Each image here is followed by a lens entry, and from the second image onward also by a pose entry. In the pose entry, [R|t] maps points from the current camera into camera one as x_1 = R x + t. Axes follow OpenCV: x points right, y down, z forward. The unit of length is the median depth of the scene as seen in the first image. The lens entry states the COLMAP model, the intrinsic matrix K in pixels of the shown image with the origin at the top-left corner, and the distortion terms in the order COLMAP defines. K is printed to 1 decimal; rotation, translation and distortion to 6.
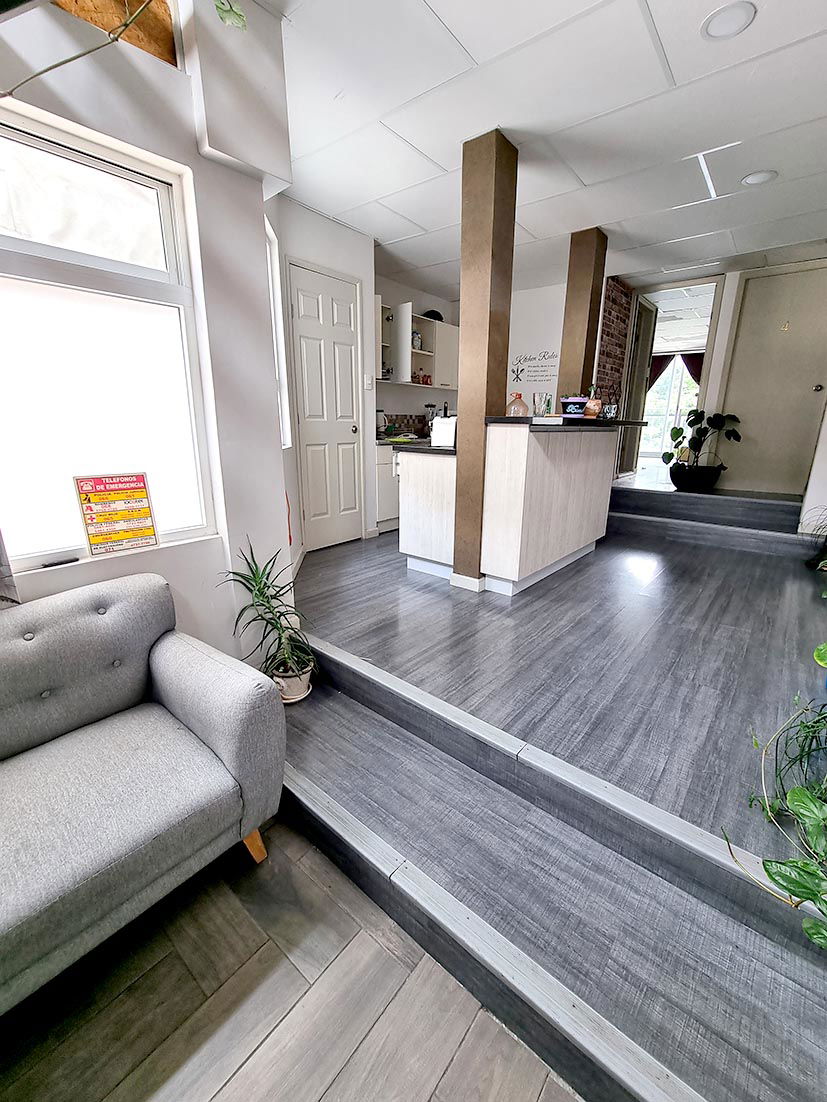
lens RADIAL K [[452.9, 0, 418.0], [0, 452.9, 549.1], [0, 0, 1]] dist [0.000069, -0.000028]
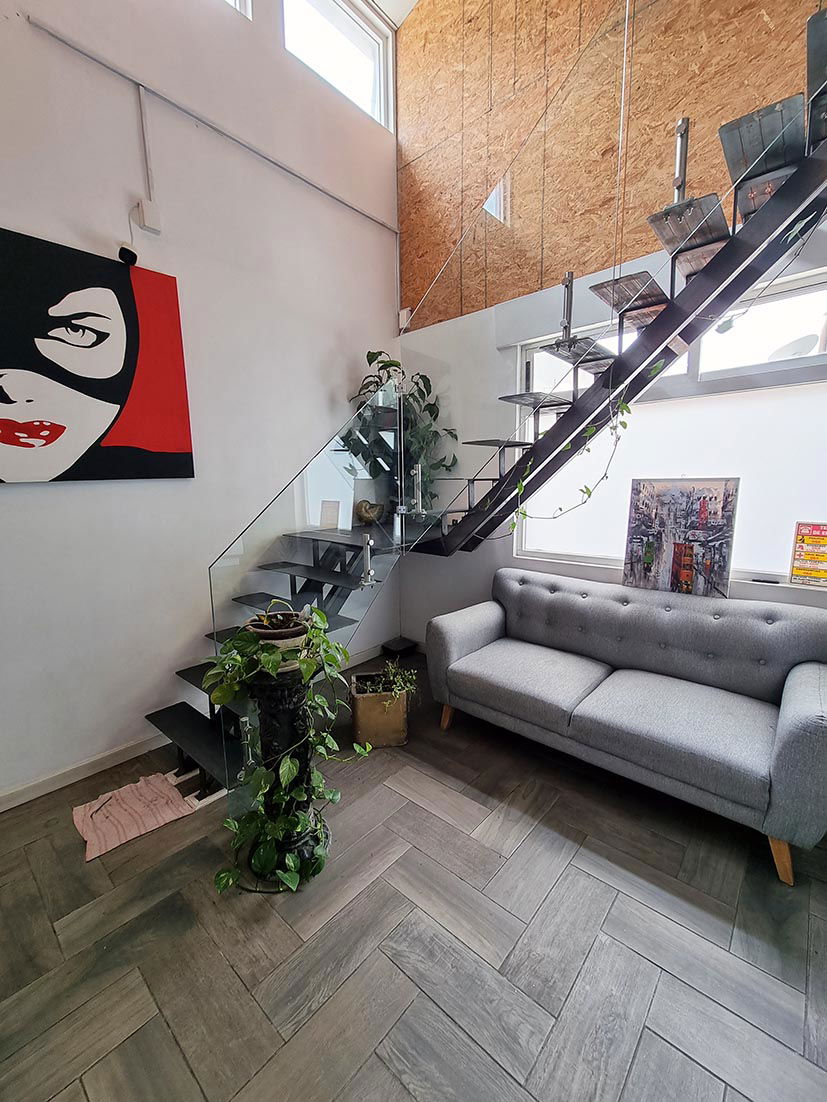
lens RADIAL K [[452.9, 0, 418.5], [0, 452.9, 551.7], [0, 0, 1]] dist [0.000069, -0.000028]
pose [[-0.047738, 0.145452, -0.988213, 0.621338], [-0.259407, 0.953590, 0.152887, 0.007116], [0.964588, 0.263647, -0.007791, -0.027126]]
